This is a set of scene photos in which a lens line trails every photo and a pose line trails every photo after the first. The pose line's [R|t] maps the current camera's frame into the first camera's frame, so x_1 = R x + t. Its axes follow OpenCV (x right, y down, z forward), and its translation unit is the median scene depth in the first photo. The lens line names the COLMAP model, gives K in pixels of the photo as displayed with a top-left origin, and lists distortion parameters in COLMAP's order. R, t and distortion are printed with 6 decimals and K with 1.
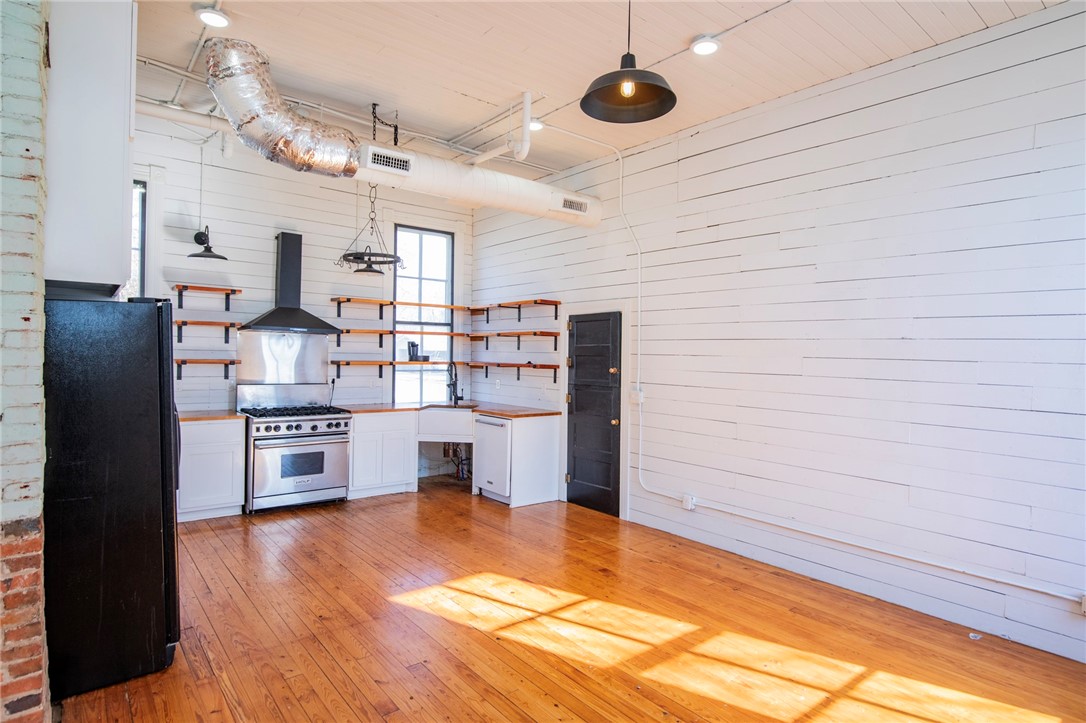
lens RADIAL K [[590.0, 0, 549.4], [0, 590.0, 357.5], [0, 0, 1]] dist [-0.014499, 0.006783]
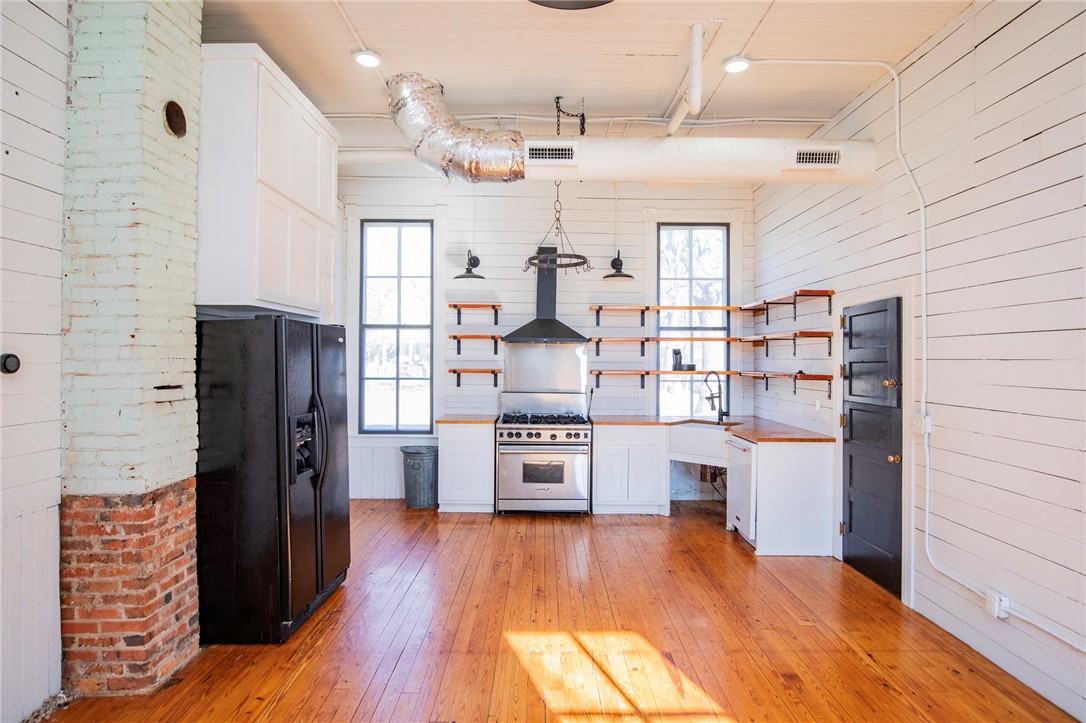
lens RADIAL K [[583.5, 0, 550.5], [0, 583.5, 358.3], [0, 0, 1]] dist [-0.015682, 0.003234]
pose [[0.777946, -0.014447, -0.628165, 0.216341], [0.004129, 0.999832, -0.017882, 0.002948], [0.628318, 0.011318, 0.777875, 0.214895]]
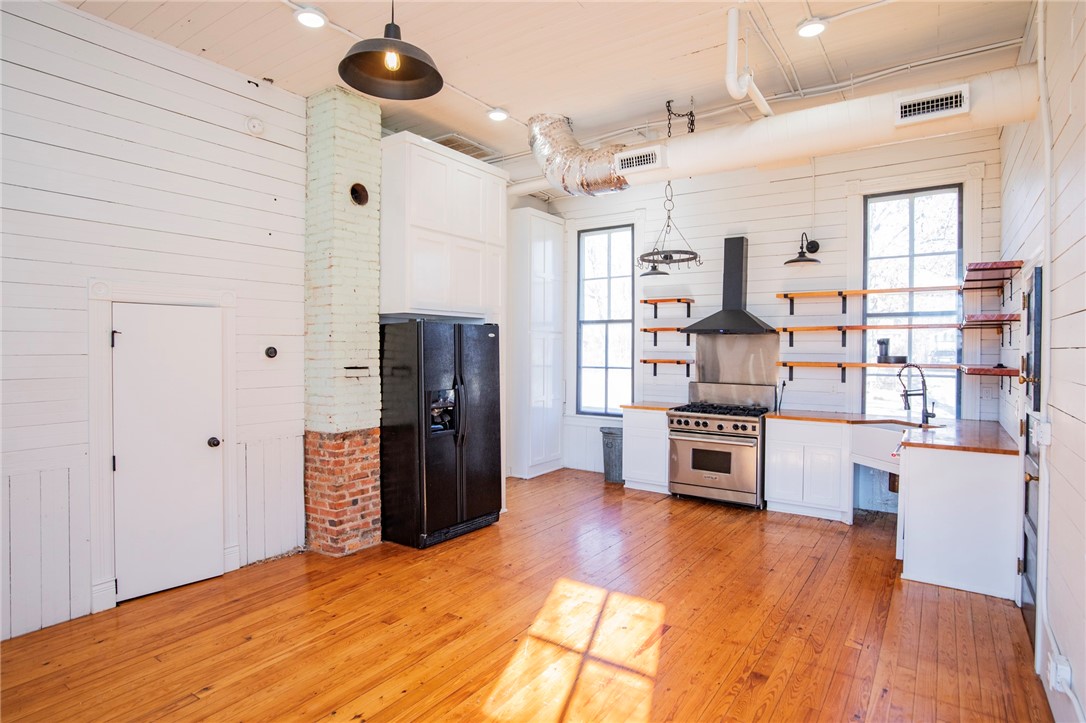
lens RADIAL K [[583.5, 0, 550.5], [0, 583.5, 358.3], [0, 0, 1]] dist [-0.015682, 0.003234]
pose [[0.281476, -0.002799, -0.959564, 0.465823], [-0.005523, 0.999974, -0.004537, 0.006737], [0.959552, 0.006576, 0.281453, 0.422656]]
